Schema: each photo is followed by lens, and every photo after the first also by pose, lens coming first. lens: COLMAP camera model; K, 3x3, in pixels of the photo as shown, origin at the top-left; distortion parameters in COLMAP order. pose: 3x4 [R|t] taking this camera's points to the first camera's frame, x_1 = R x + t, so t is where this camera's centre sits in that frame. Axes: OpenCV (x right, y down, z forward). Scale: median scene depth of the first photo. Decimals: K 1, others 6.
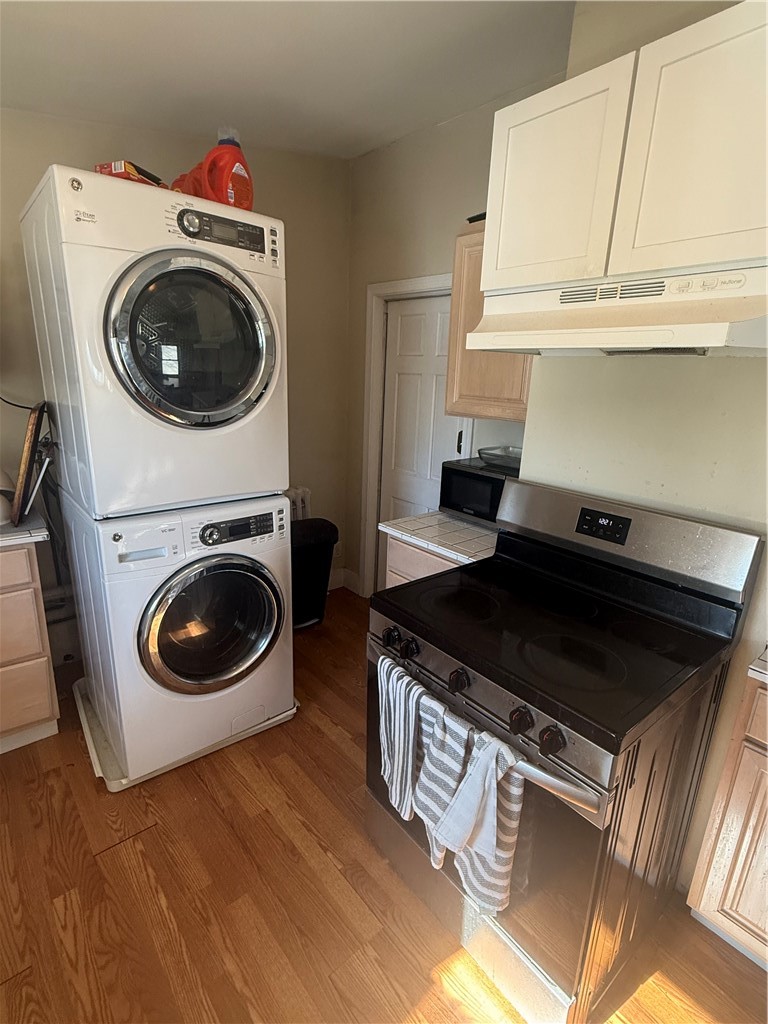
lens RADIAL K [[502.2, 0, 384.3], [0, 502.2, 514.8], [0, 0, 1]] dist [-0.000579, 0.000447]
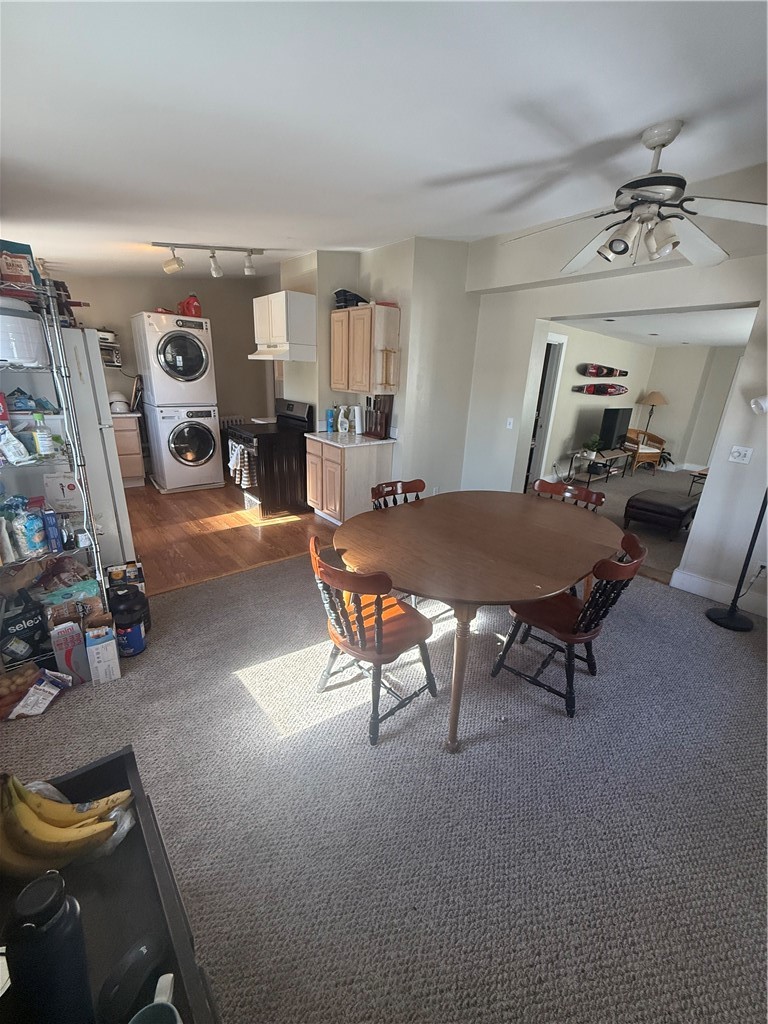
lens RADIAL K [[411.4, 0, 385.0], [0, 411.4, 510.0], [0, 0, 1]] dist [0.001135, -0.000019]
pose [[0.999827, 0.012687, -0.013596, 1.033407], [-0.011949, 0.998522, 0.053012, 0.530670], [0.014248, -0.052840, 0.998501, -1.810604]]
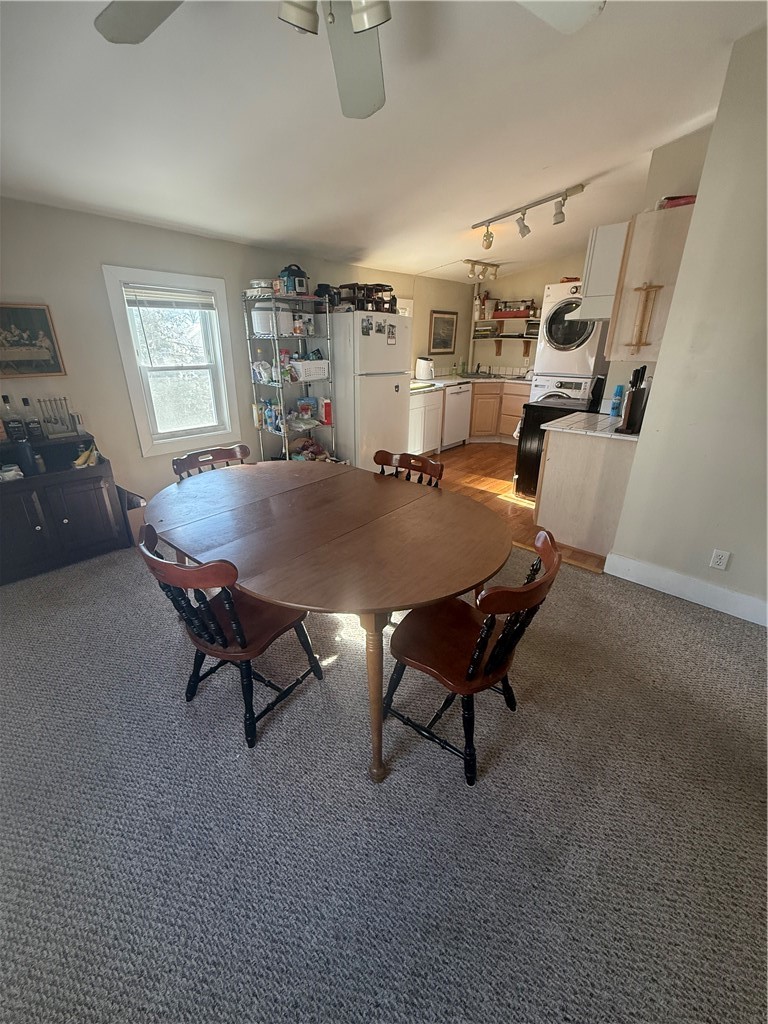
lens RADIAL K [[411.4, 0, 385.7], [0, 411.4, 508.4], [0, 0, 1]] dist [0.001135, -0.000019]
pose [[0.137482, 0.343046, -0.929203, 2.396233], [-0.257821, 0.918168, 0.300826, 0.275790], [0.956361, 0.198210, 0.214676, -0.537458]]
